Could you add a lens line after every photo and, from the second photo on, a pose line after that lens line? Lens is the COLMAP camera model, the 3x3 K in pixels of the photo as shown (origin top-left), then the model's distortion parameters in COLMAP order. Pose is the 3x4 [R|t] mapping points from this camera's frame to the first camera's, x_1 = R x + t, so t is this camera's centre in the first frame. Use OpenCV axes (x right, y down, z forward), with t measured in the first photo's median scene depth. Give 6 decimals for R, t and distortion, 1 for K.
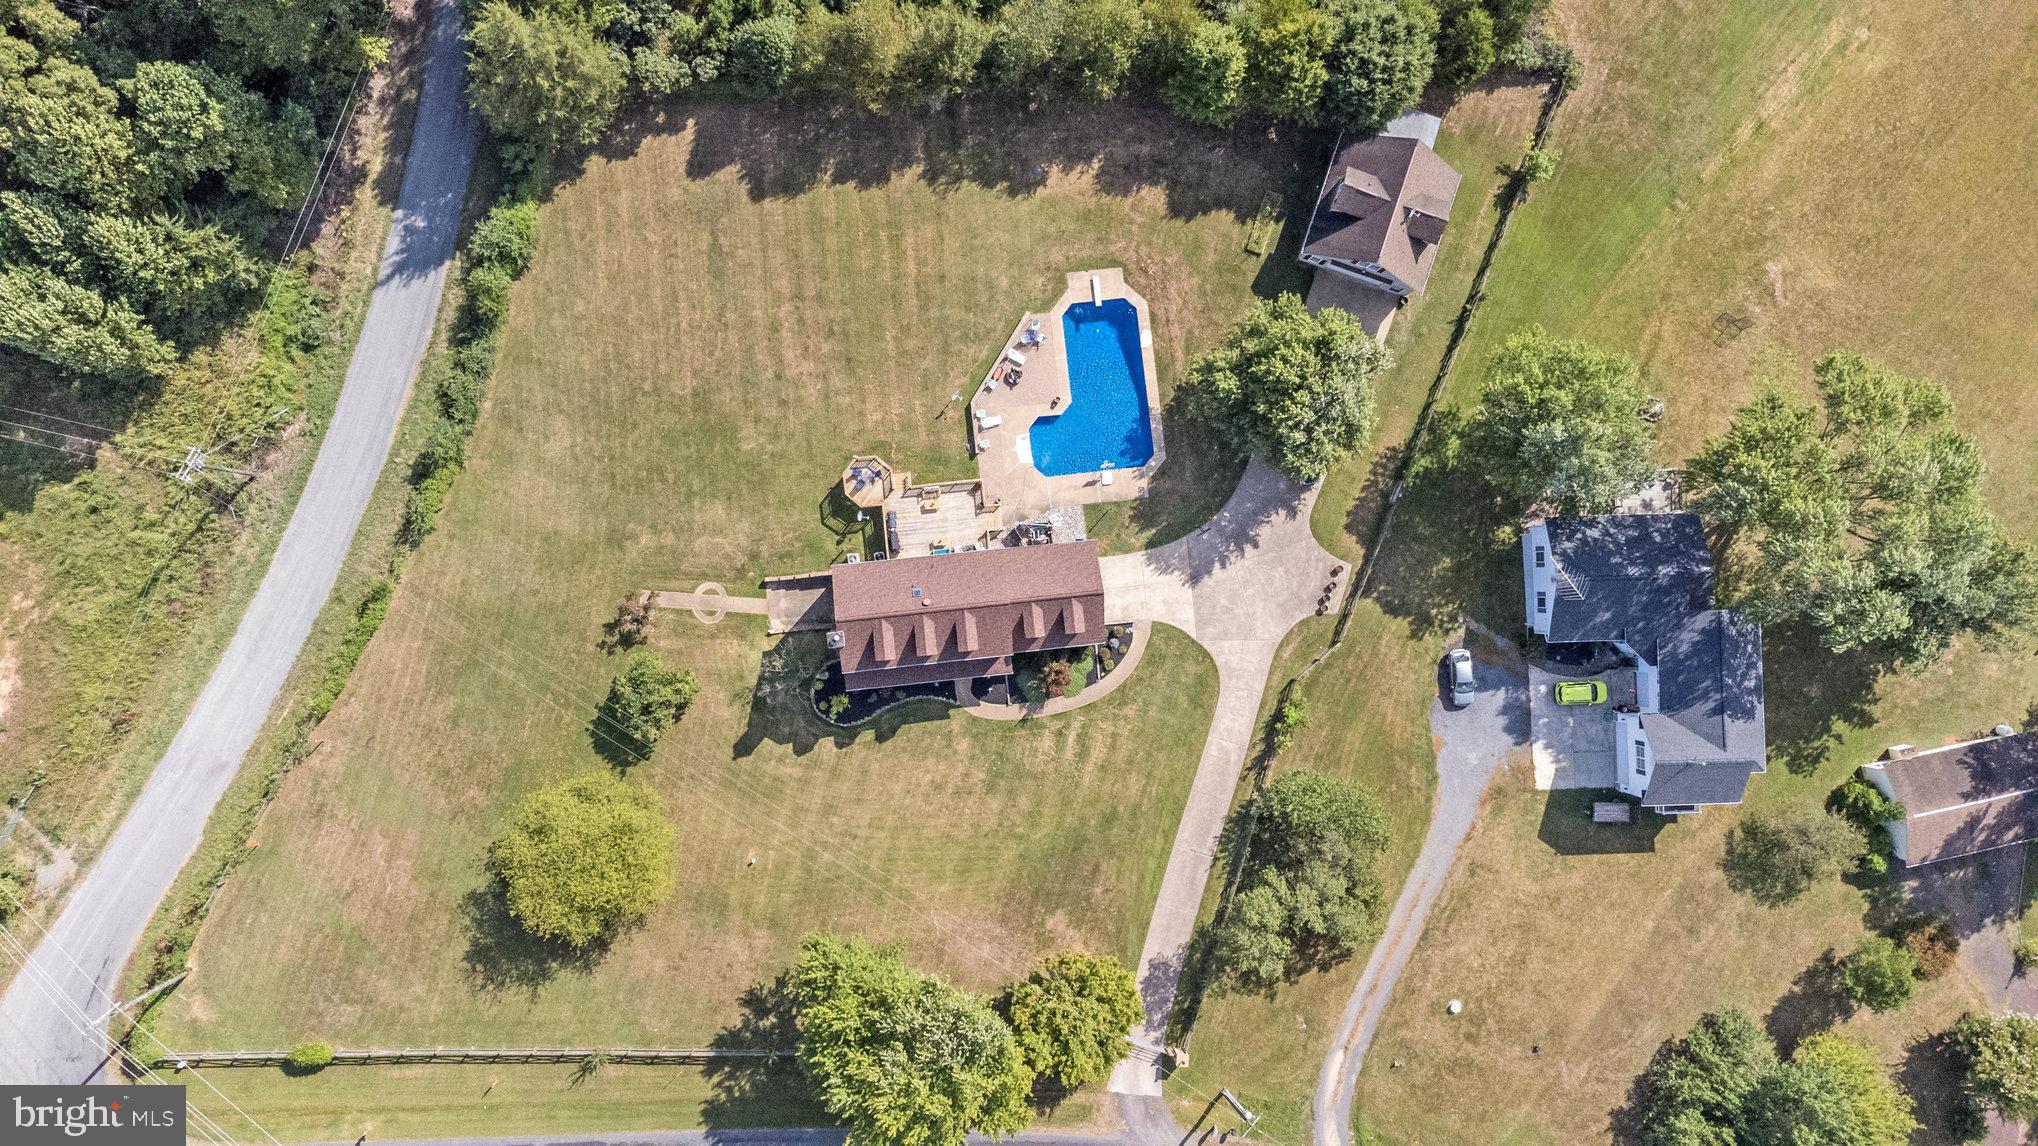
lens RADIAL K [[1525.2, 0, 1019.0], [0, 1525.2, 573.0], [0, 0, 1]] dist [0.011834, 0.068591]
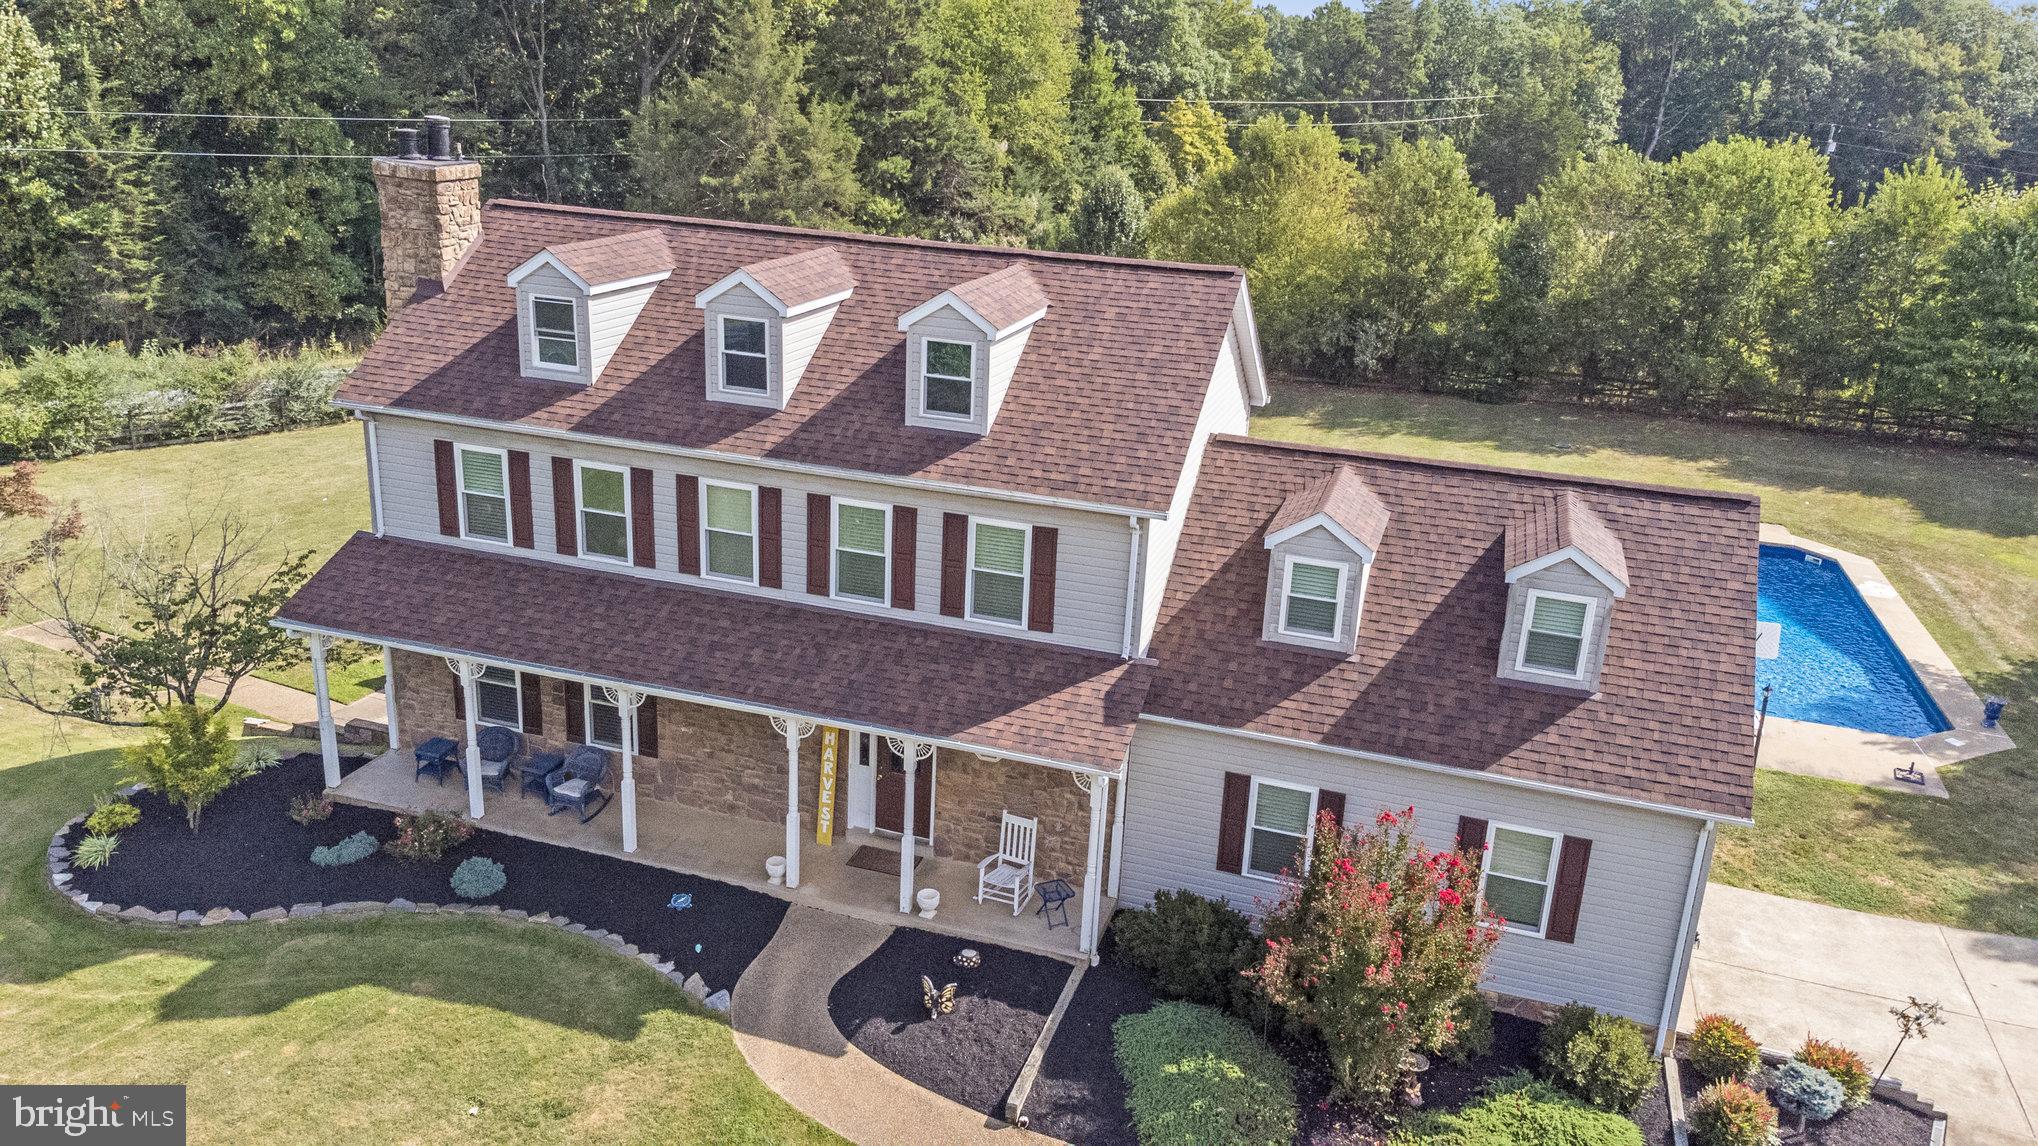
lens RADIAL K [[1525.2, 0, 1019.0], [0, 1525.2, 573.0], [0, 0, 1]] dist [0.011834, 0.068591]
pose [[0.912815, 0.117826, -0.391006, 0.044743], [-0.408372, 0.265325, -0.873404, 0.197598], [0.000834, 0.956932, 0.290309, 0.902179]]
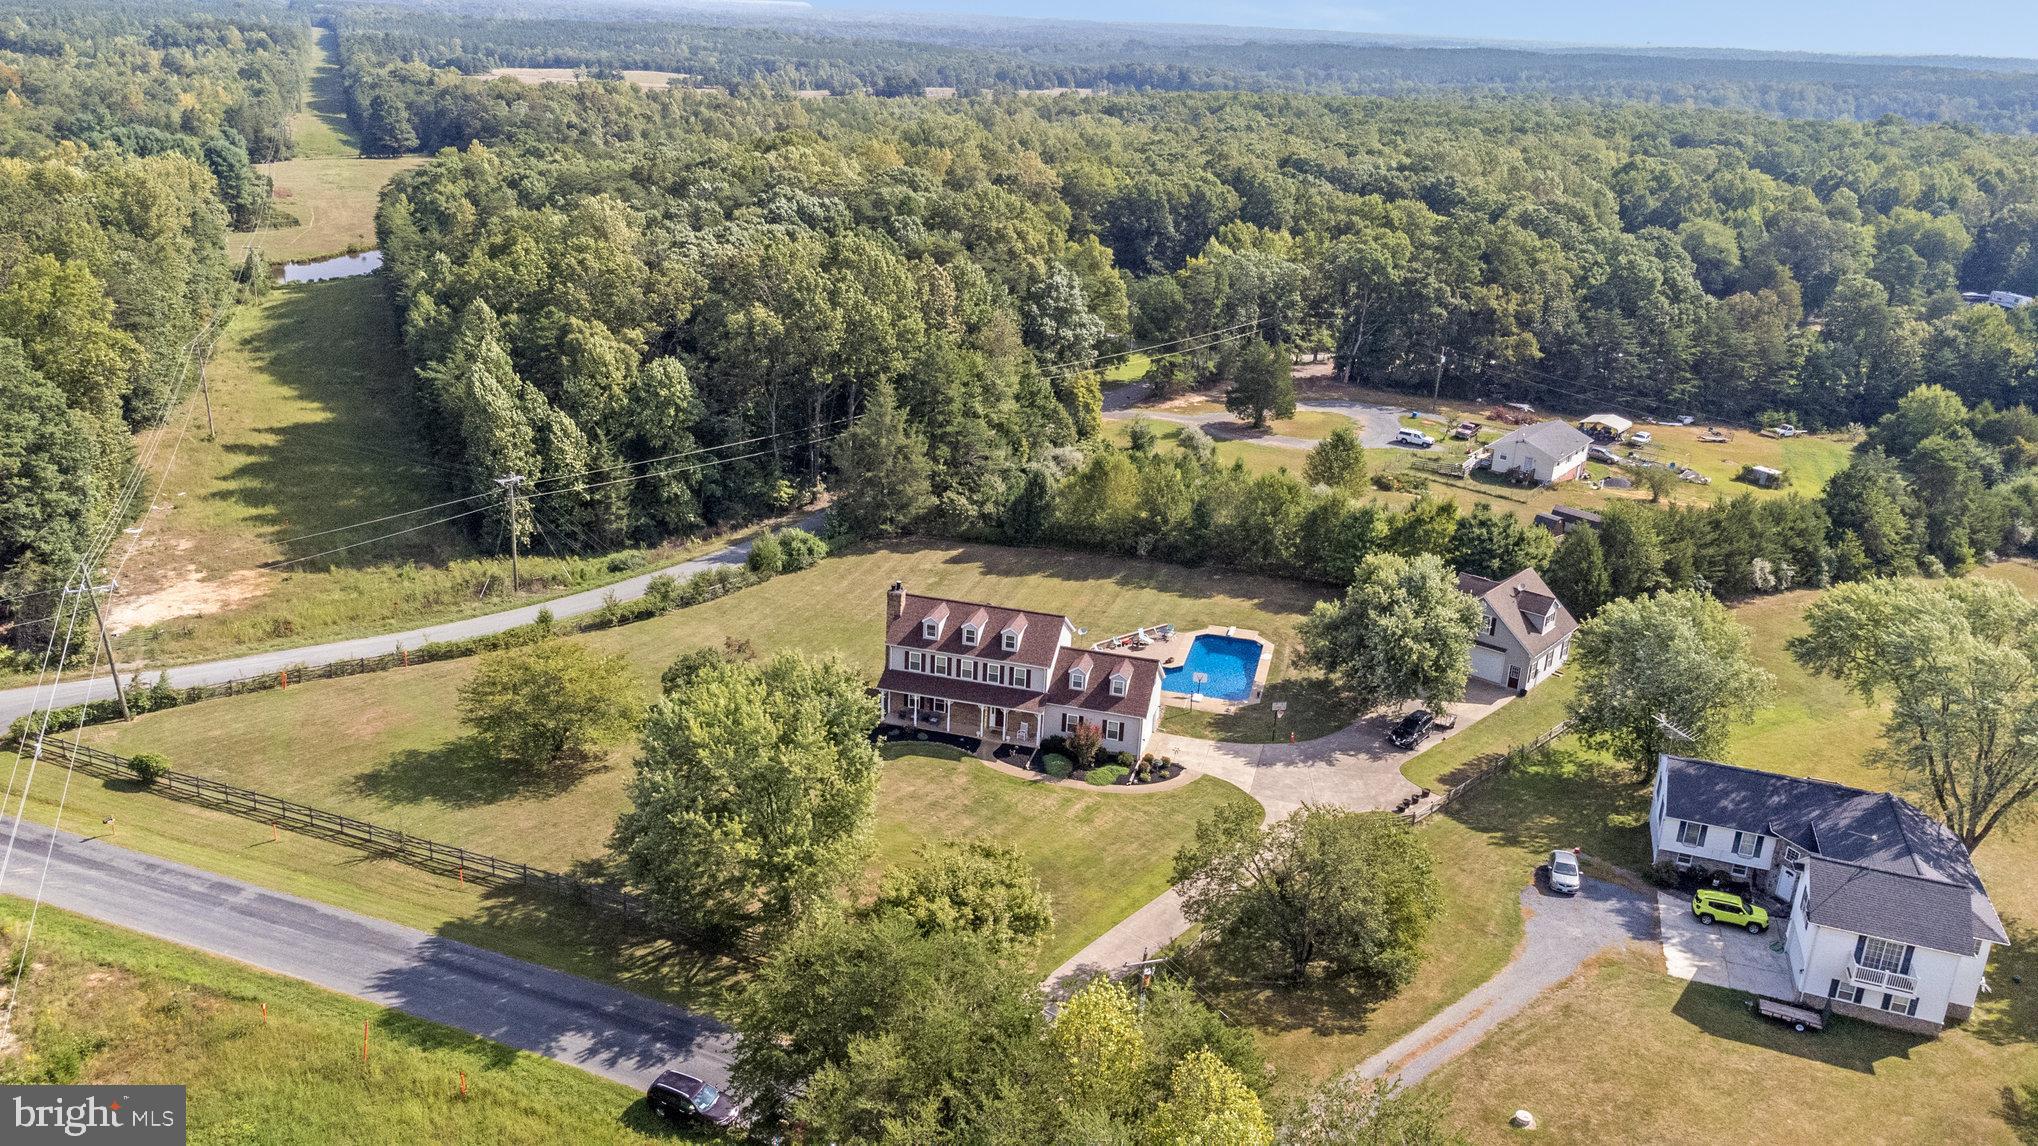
lens RADIAL K [[1525.2, 0, 1019.0], [0, 1525.2, 573.0], [0, 0, 1]] dist [0.011834, 0.068591]
pose [[0.930374, 0.107882, -0.350378, 0.291417], [-0.366509, 0.296261, -0.881987, 0.843497], [0.008653, 0.948995, 0.315174, 0.601473]]
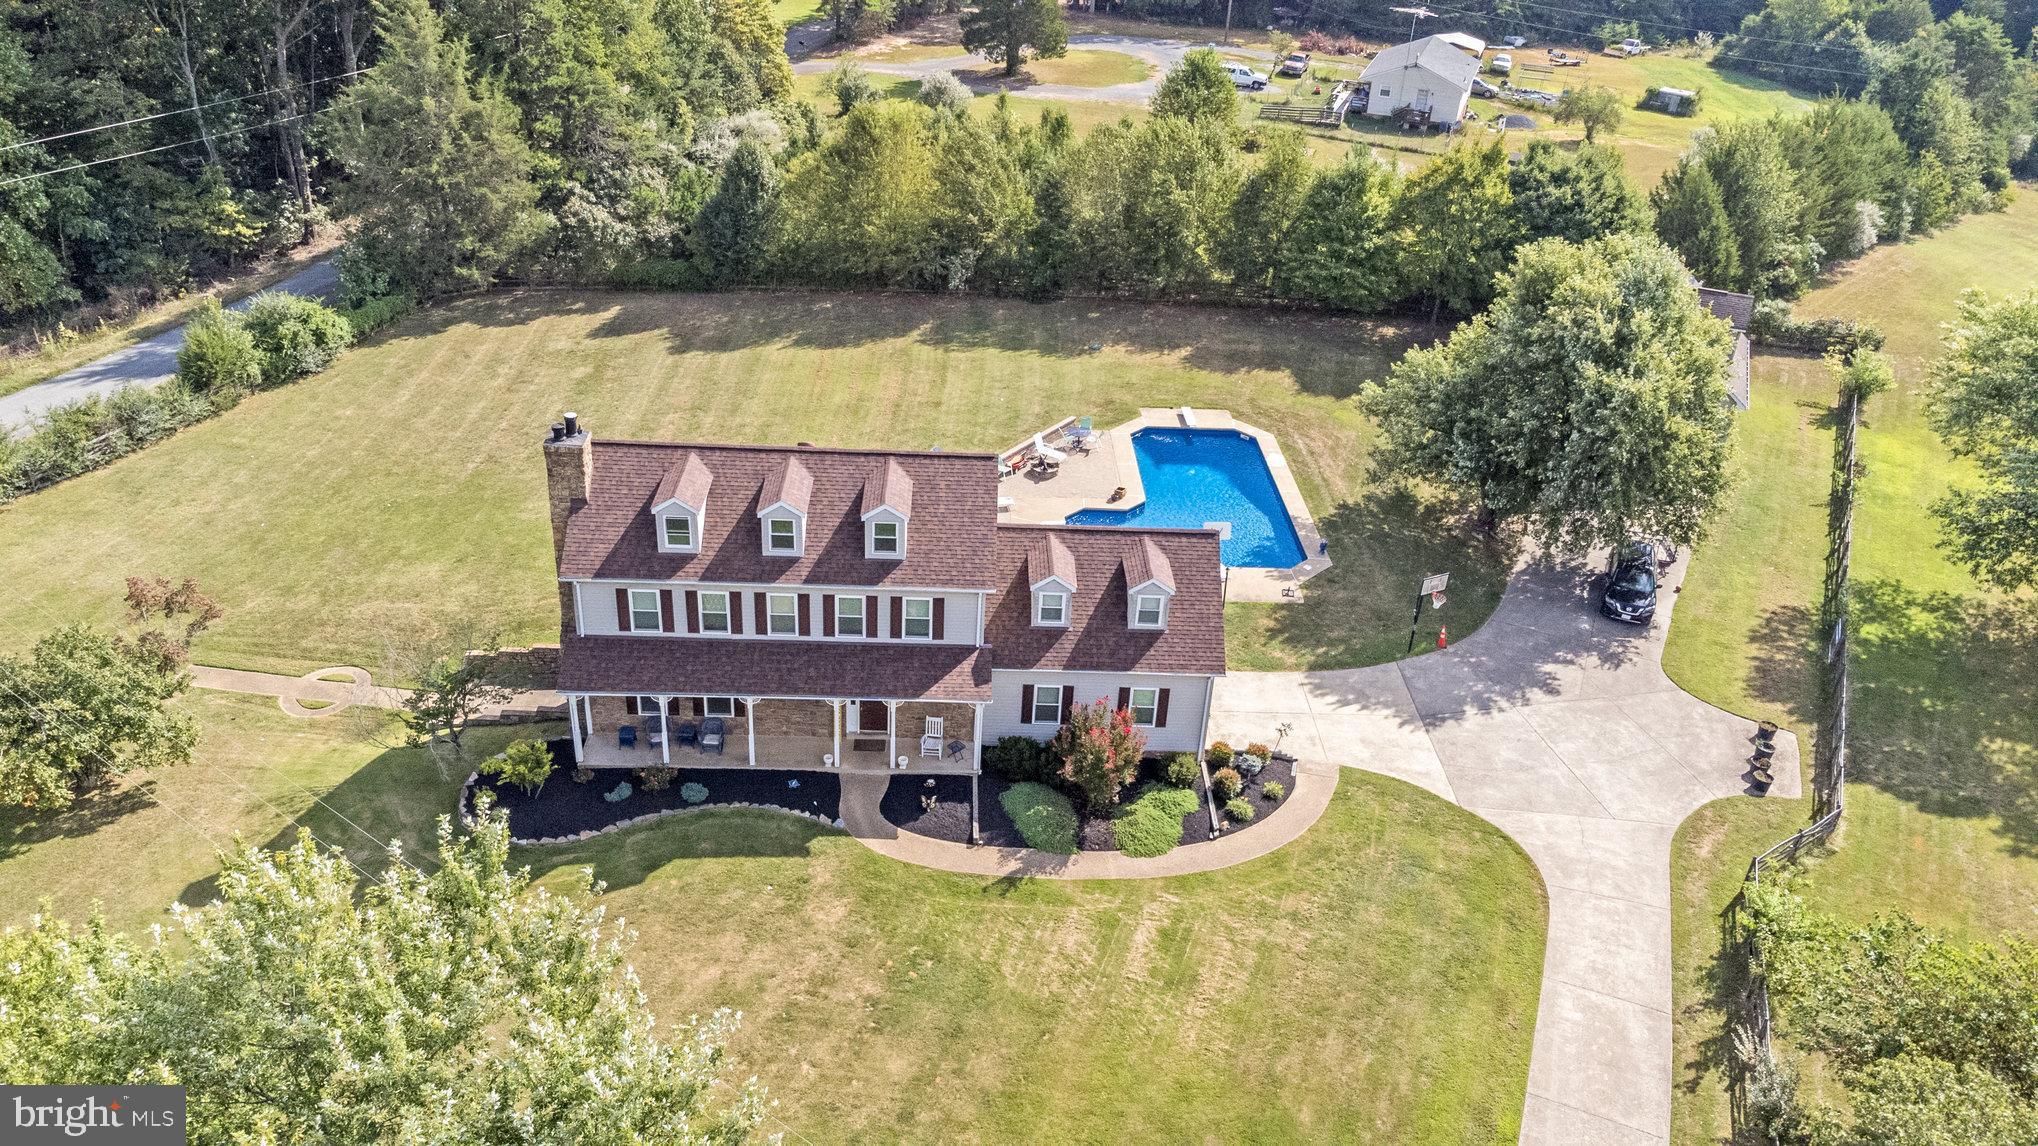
lens RADIAL K [[1499.2, 0, 1021.3], [0, 1499.2, 602.5], [0, 0, 1]] dist [0.046128, -0.002685]
pose [[0.997074, 0.032370, -0.069256, 0.028032], [-0.076157, 0.499503, -0.862958, 0.369338], [0.006659, 0.865707, 0.500506, 0.760953]]
